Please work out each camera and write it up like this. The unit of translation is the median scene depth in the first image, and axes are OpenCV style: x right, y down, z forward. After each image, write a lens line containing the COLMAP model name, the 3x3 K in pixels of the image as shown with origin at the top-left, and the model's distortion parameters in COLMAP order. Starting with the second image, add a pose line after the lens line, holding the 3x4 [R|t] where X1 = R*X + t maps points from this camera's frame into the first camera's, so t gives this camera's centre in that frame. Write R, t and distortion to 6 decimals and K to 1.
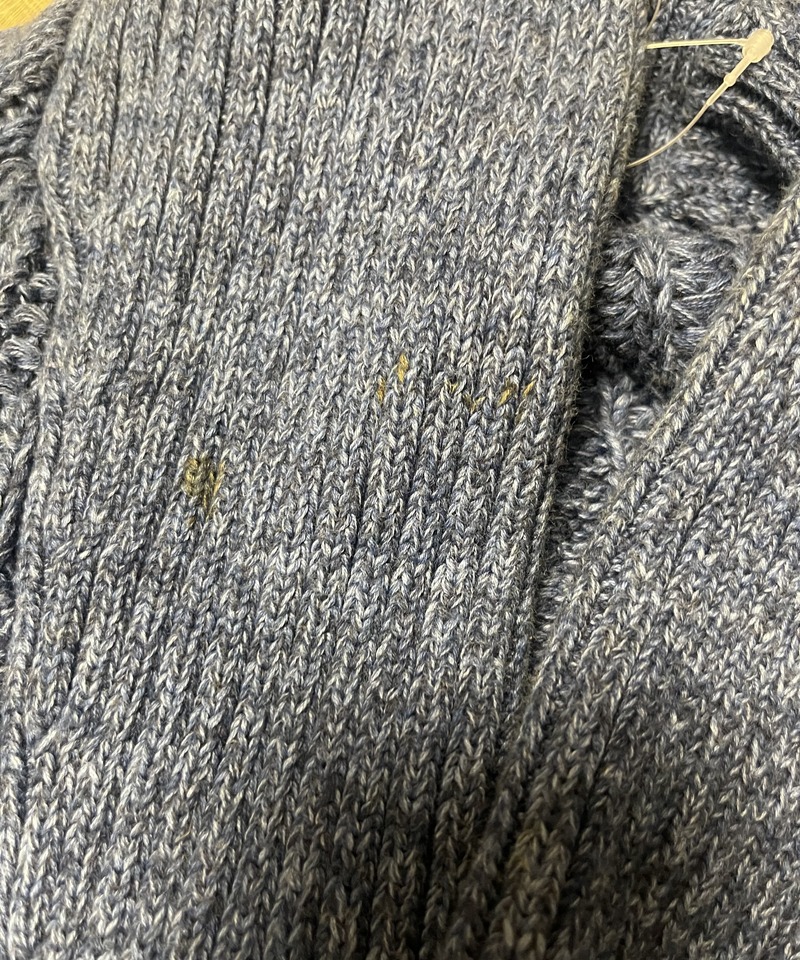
lens RADIAL K [[769.5, 0, 345.2], [0, 769.5, 479.8], [0, 0, 1]] dist [0.010107, -0.003110]
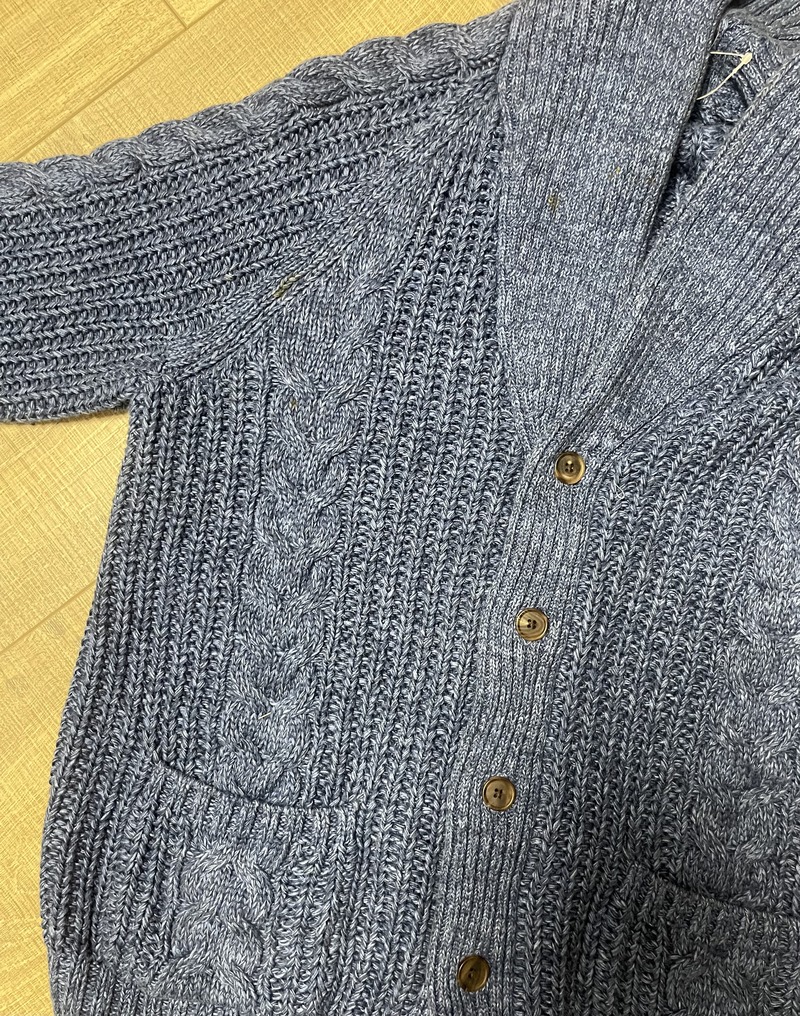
lens RADIAL K [[971.0, 0, 400.0], [0, 971.0, 508.0], [0, 0, 1]] dist [0.063525, 0.001247]
pose [[0.997871, 0.051806, 0.039618, -0.923900], [-0.060773, 0.959062, 0.276599, 0.135828], [-0.023667, -0.278418, 0.960168, -3.351363]]
